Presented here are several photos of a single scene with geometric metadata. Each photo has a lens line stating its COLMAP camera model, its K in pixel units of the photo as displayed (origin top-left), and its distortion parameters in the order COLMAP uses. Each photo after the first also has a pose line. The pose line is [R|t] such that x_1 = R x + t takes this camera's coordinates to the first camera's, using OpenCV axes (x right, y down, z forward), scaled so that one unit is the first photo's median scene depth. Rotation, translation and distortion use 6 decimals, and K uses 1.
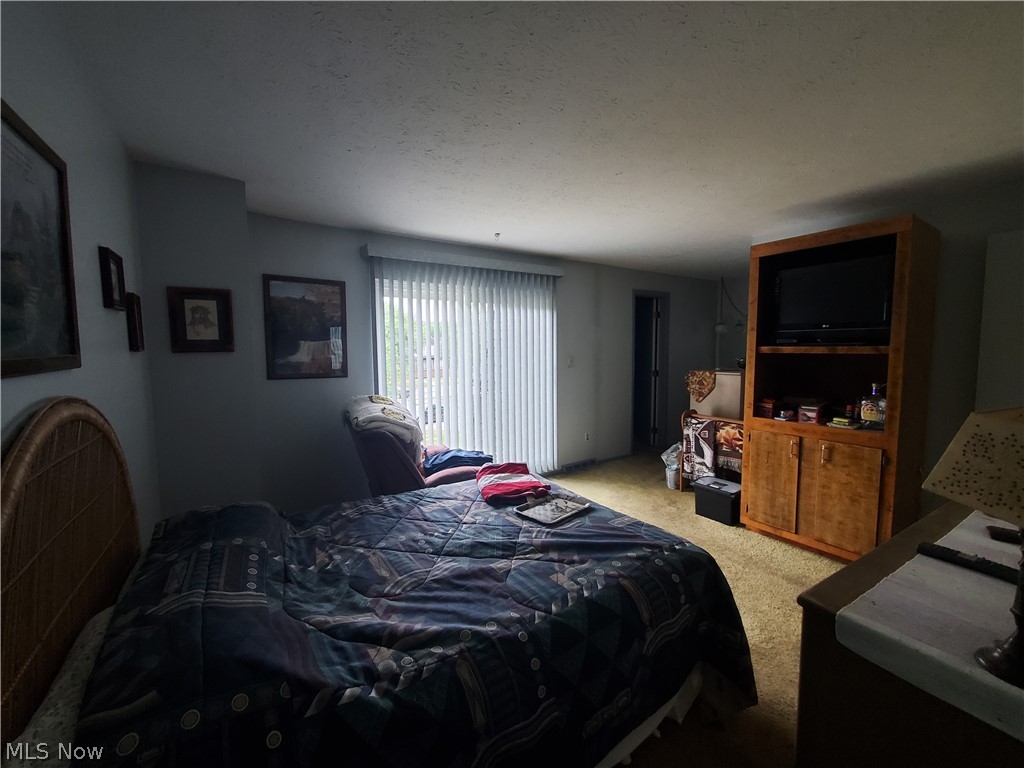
lens RADIAL K [[409.9, 0, 509.9], [0, 409.9, 378.0], [0, 0, 1]] dist [-0.017174, -0.000285]
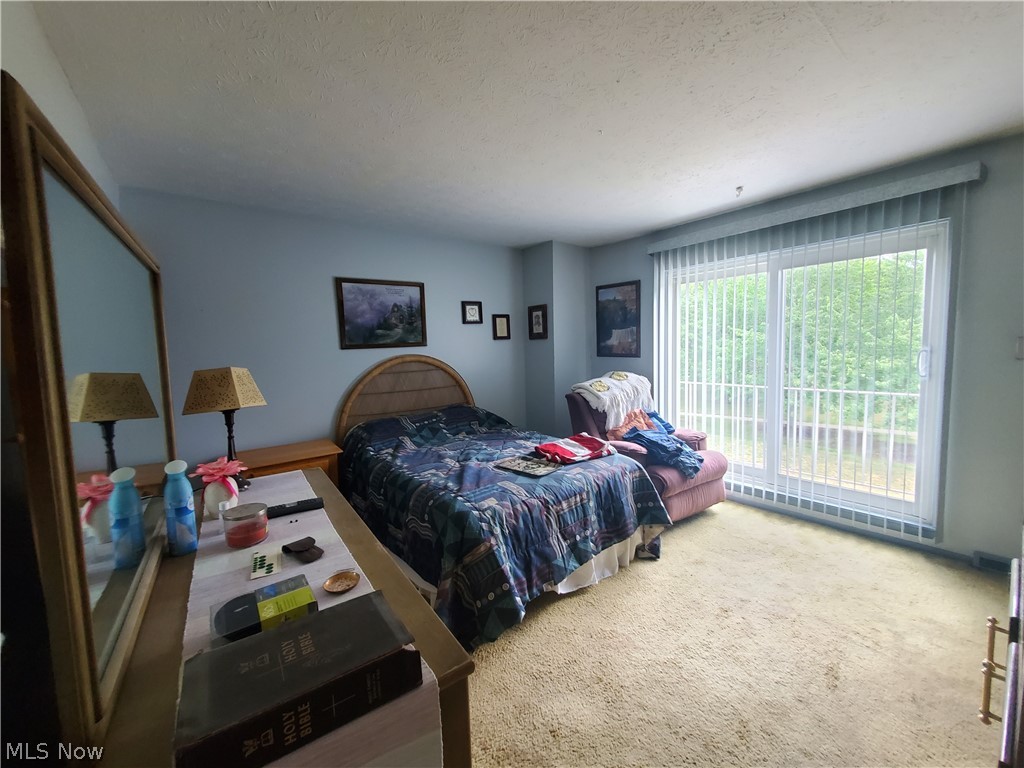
lens RADIAL K [[409.9, 0, 509.9], [0, 409.9, 378.0], [0, 0, 1]] dist [-0.017174, -0.000285]
pose [[0.061307, 0.085280, -0.994469, 1.144611], [-0.042088, 0.995678, 0.082789, -0.037477], [0.997231, 0.036780, 0.064632, 0.752131]]
